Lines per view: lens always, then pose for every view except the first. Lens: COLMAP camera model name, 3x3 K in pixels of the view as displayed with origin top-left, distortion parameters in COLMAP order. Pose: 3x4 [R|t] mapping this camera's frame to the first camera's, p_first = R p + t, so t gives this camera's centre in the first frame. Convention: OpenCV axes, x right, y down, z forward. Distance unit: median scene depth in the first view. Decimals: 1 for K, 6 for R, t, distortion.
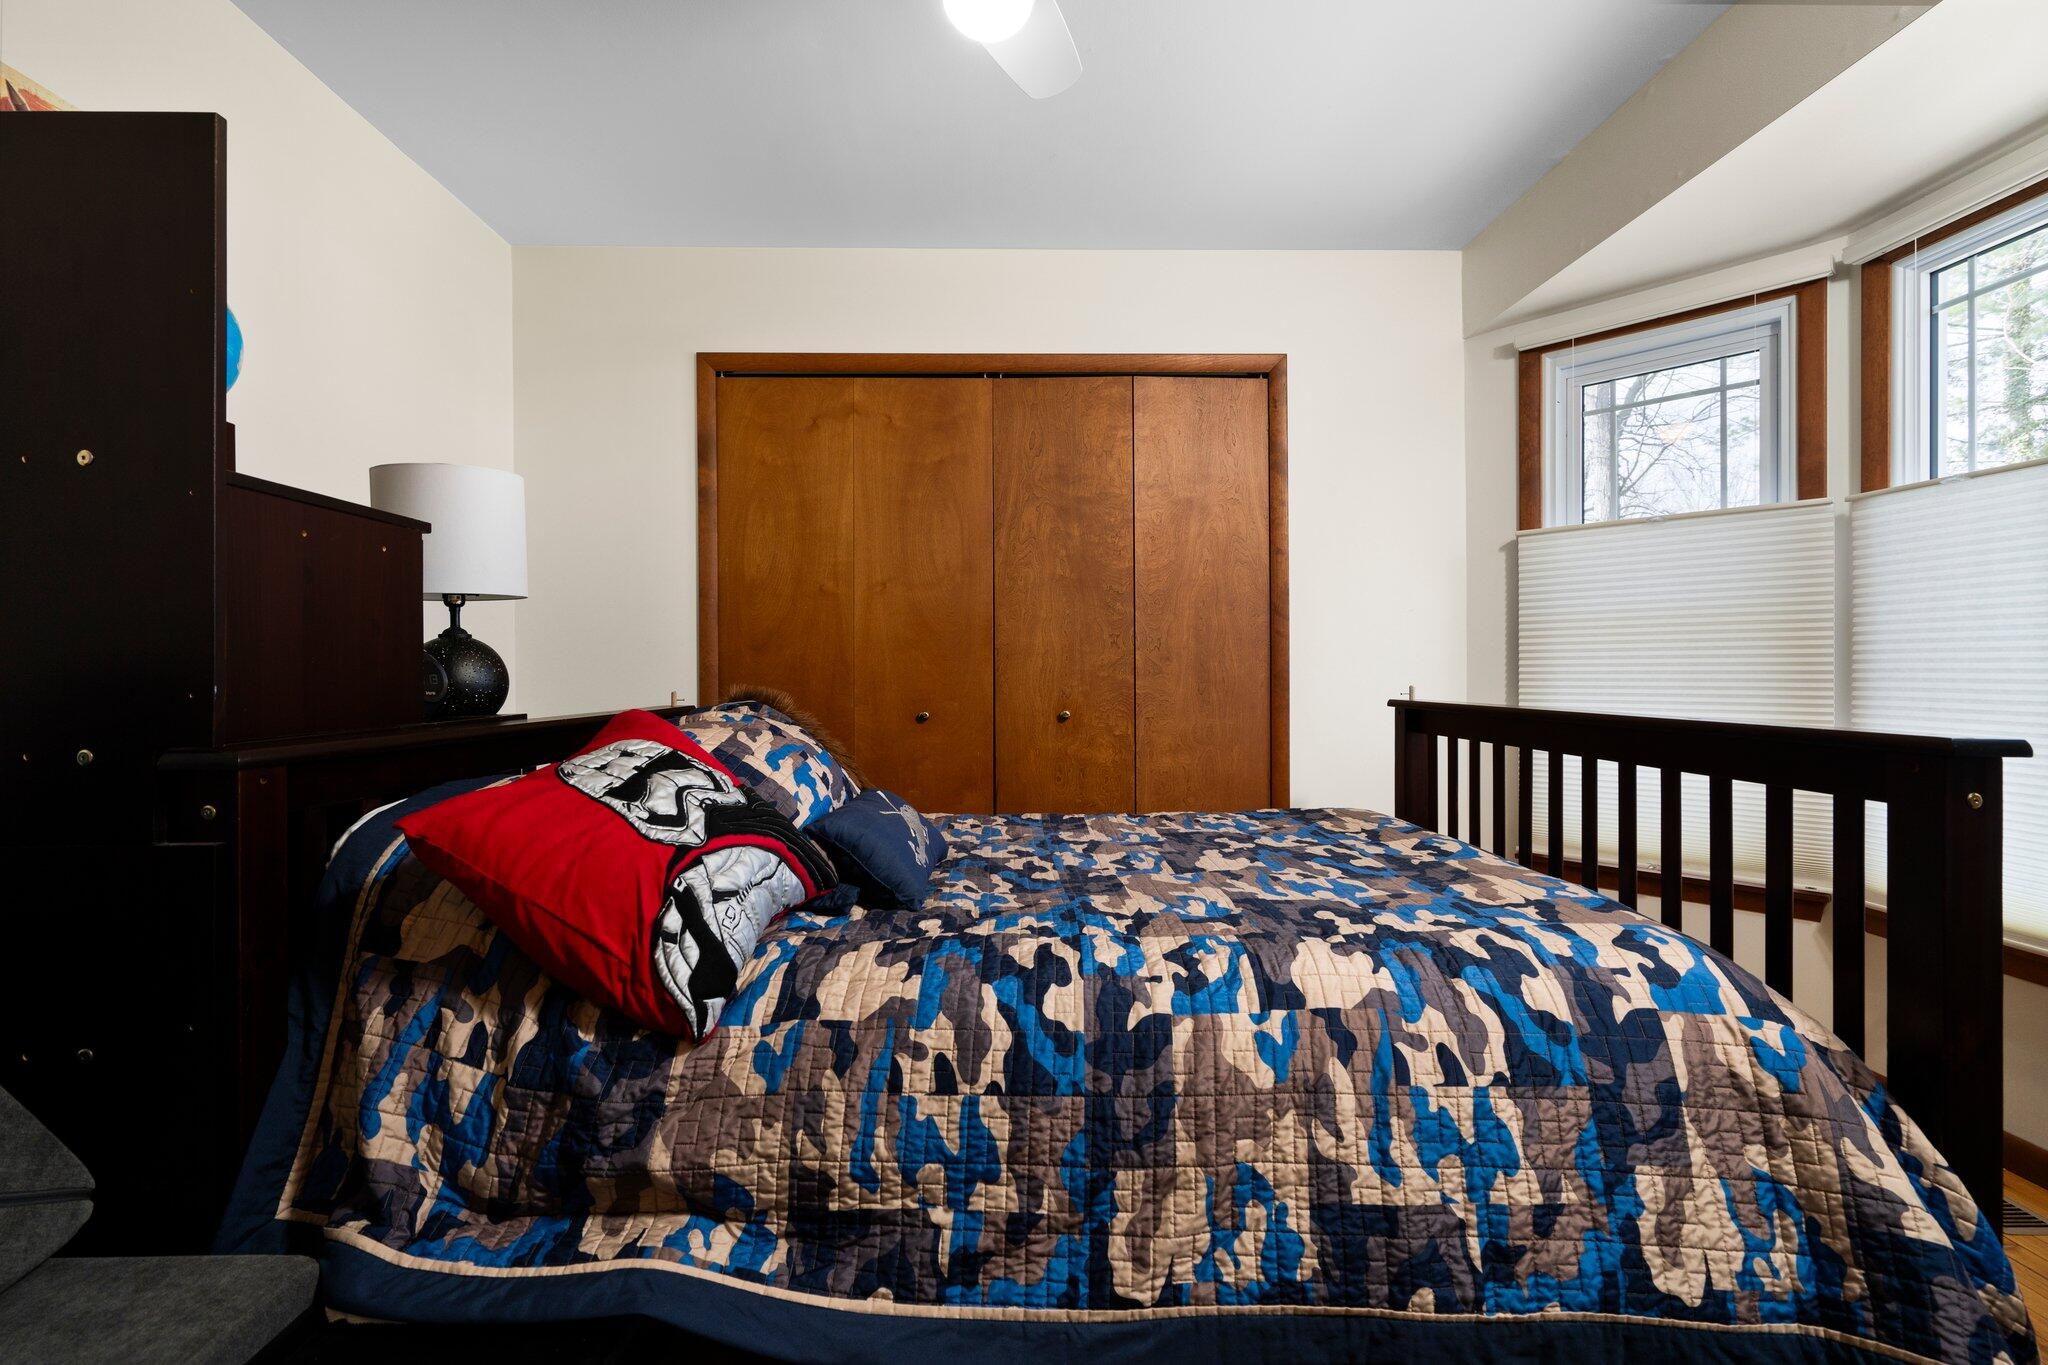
lens RADIAL K [[915.0, 0, 1032.8], [0, 915.0, 671.7], [0, 0, 1]] dist [-0.003030, 0.000282]
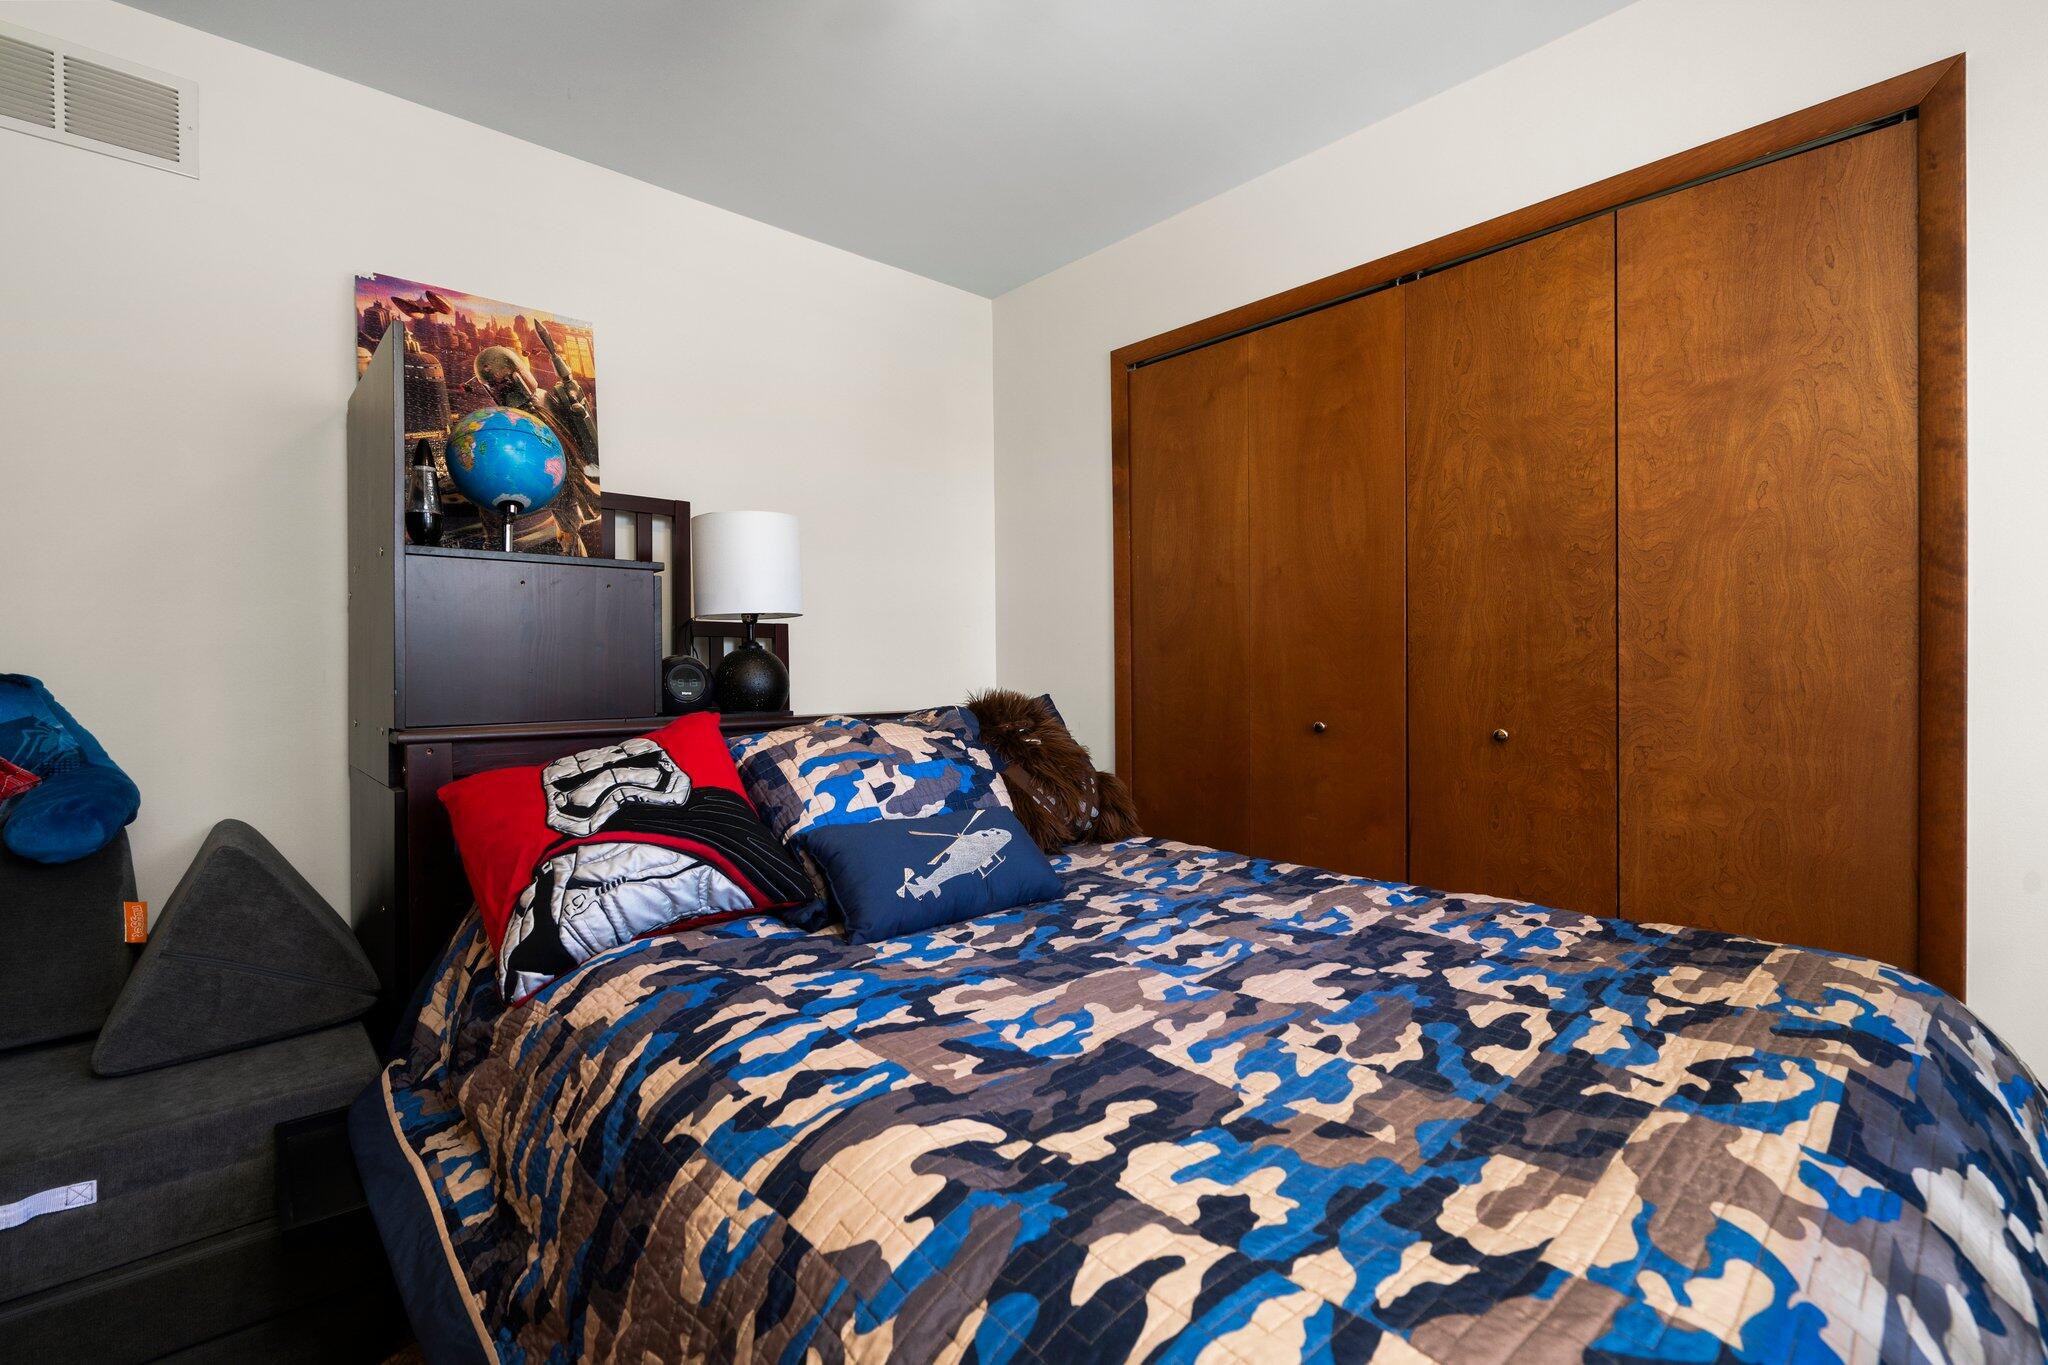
lens RADIAL K [[922.0, 0, 1023.9], [0, 922.0, 679.5], [0, 0, 1]] dist [0.000199, 0.000322]
pose [[0.652124, 0.010109, -0.758045, 0.332331], [0.003017, 0.999869, 0.015928, -0.007510], [0.758106, -0.012674, 0.652008, 0.263591]]
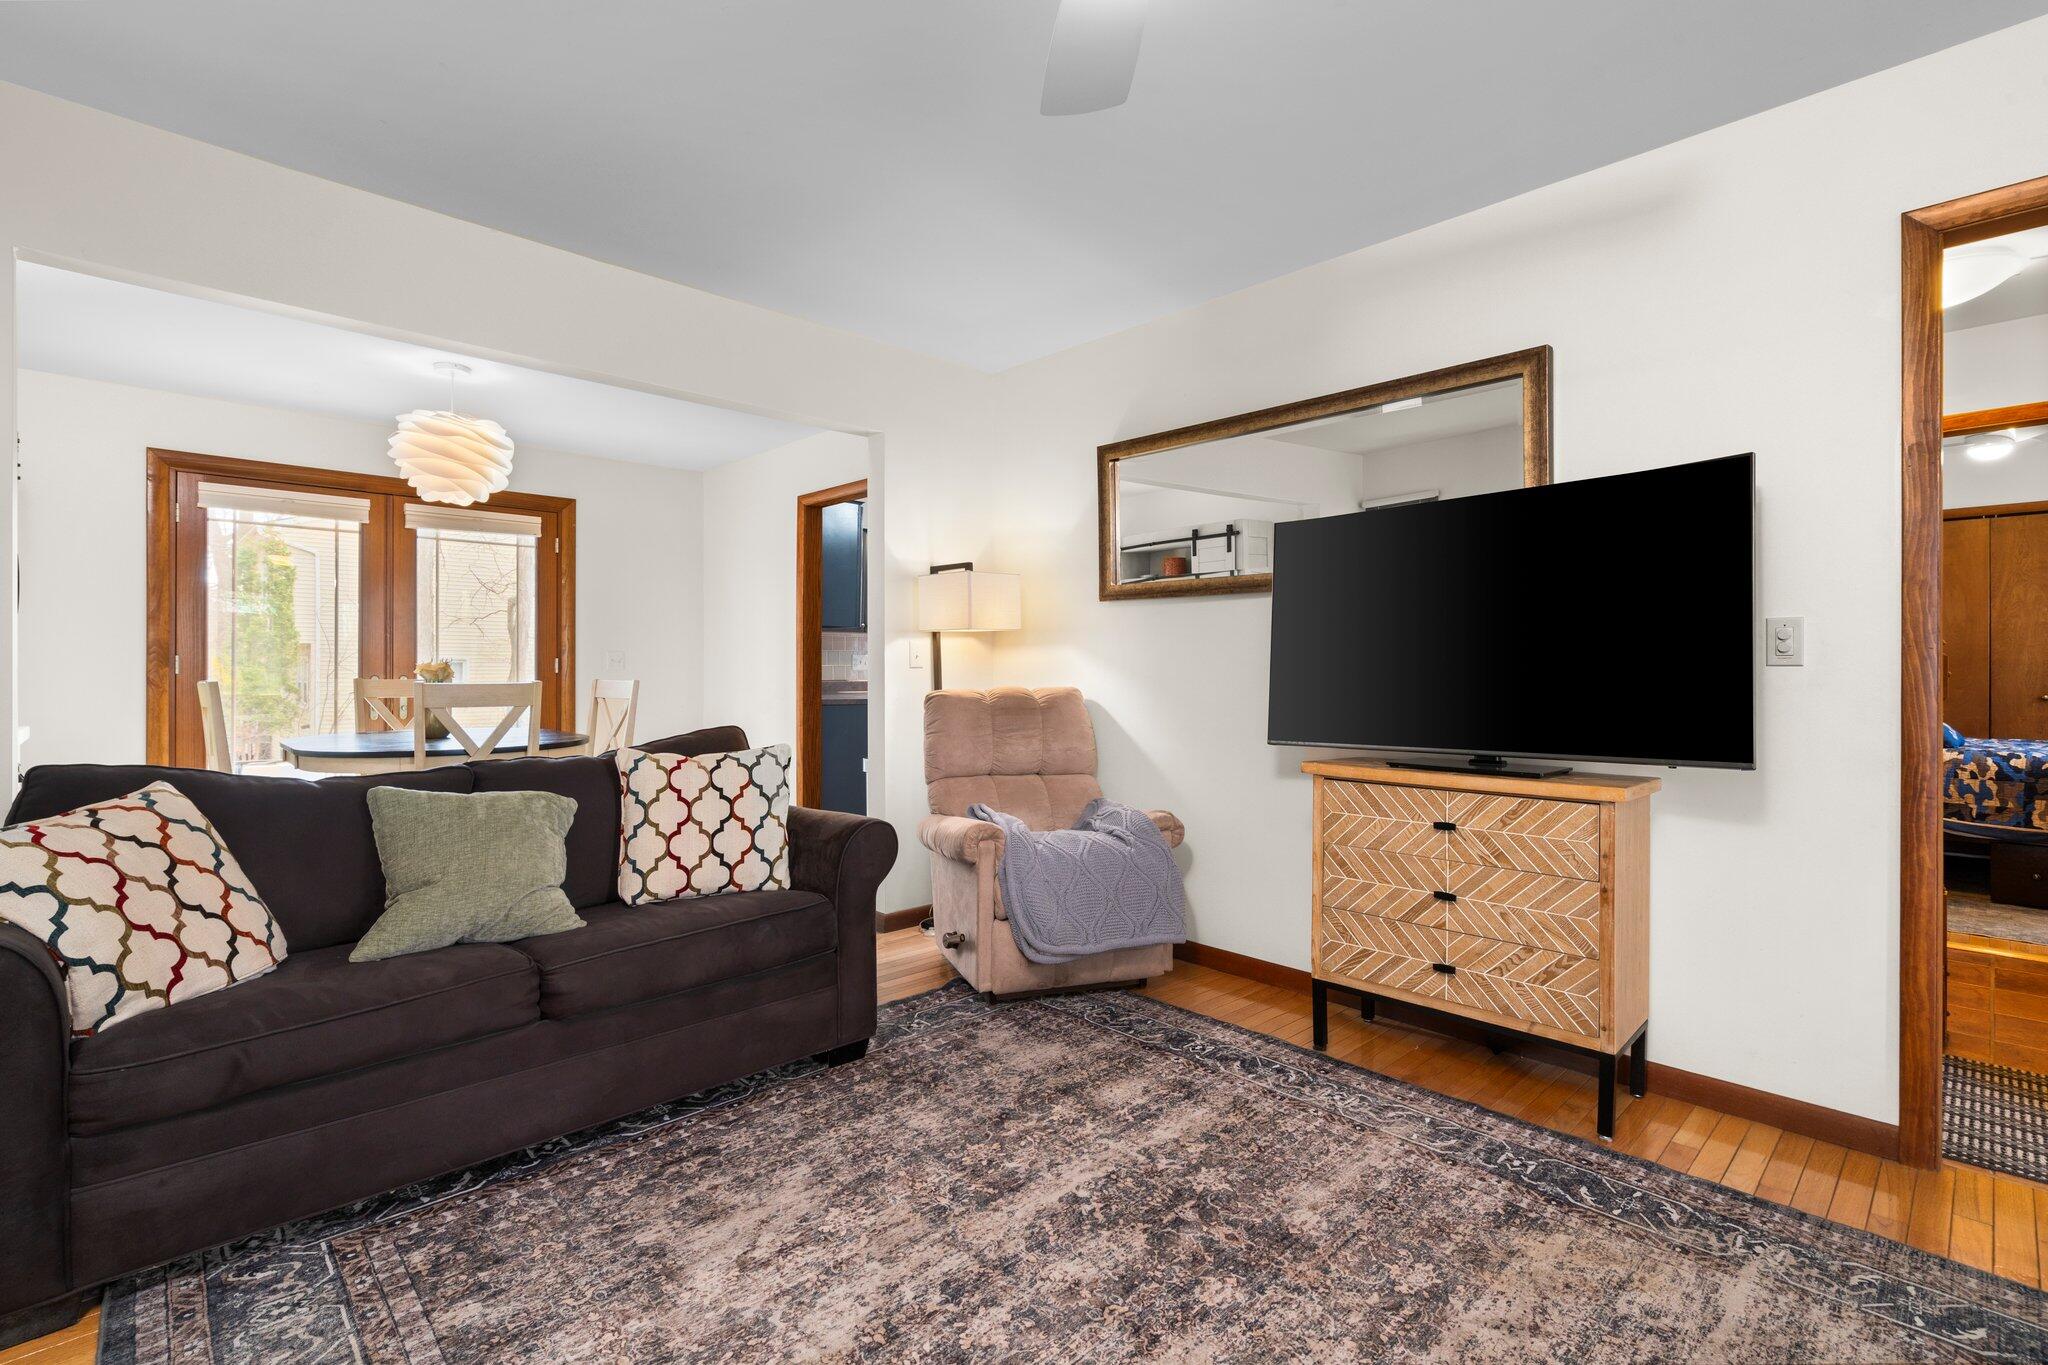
lens RADIAL K [[915.0, 0, 1032.8], [0, 915.0, 671.7], [0, 0, 1]] dist [-0.003030, 0.000282]
pose [[0.661315, 0.004836, -0.750093, 0.063578], [-0.003730, 0.999988, 0.003159, -0.003669], [0.750099, 0.000709, 0.661325, -1.732710]]
